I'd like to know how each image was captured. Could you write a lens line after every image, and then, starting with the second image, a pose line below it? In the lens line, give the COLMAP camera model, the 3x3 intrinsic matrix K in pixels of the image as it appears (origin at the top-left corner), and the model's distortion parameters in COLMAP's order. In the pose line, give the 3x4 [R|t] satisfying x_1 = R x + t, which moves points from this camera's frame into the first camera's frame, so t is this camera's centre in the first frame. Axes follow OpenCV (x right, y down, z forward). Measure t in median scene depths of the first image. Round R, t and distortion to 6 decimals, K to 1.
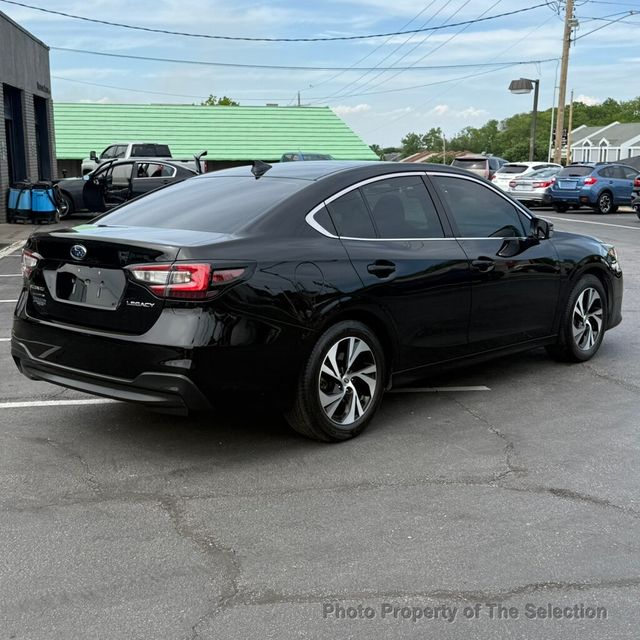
lens RADIAL K [[909.5, 0, 317.2], [0, 909.5, 324.5], [0, 0, 1]] dist [0.099322, 0.000000]
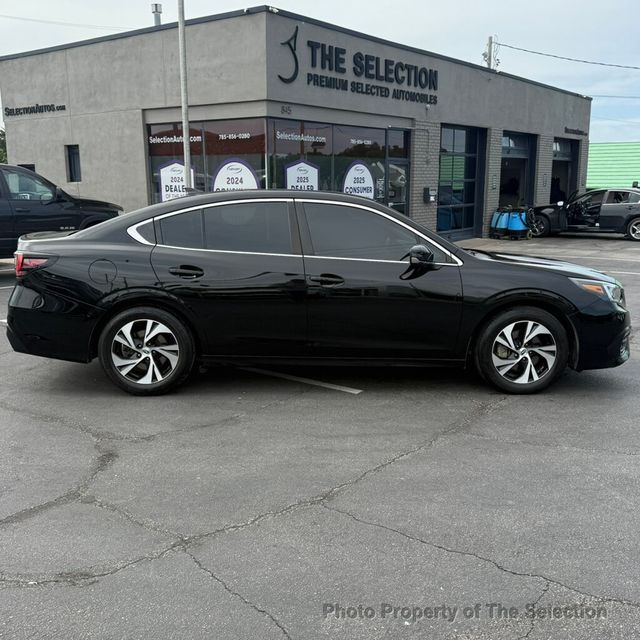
lens RADIAL K [[712.4, 0, 322.1], [0, 712.4, 332.0], [0, 0, 1]] dist [0.082868, 0.000000]
pose [[0.715393, 0.141418, -0.684261, 0.807536], [-0.129234, 0.989188, 0.069325, -0.064171], [0.686667, 0.038835, 0.725934, 0.352627]]
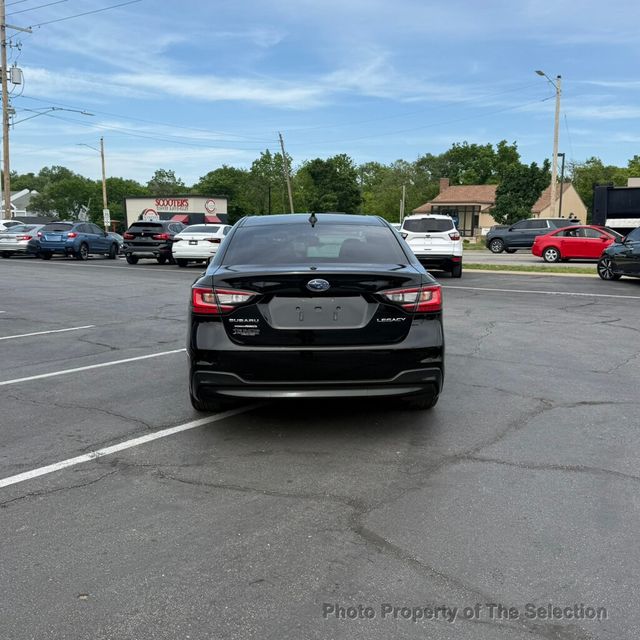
lens RADIAL K [[697.2, 0, 324.5], [0, 697.2, 302.6], [0, 0, 1]] dist [0.054939, 0.000000]
pose [[0.706606, -0.071520, 0.703983, -0.739902], [0.114448, 0.993331, -0.013959, -0.033733], [-0.698290, 0.090433, 0.710079, 0.275493]]
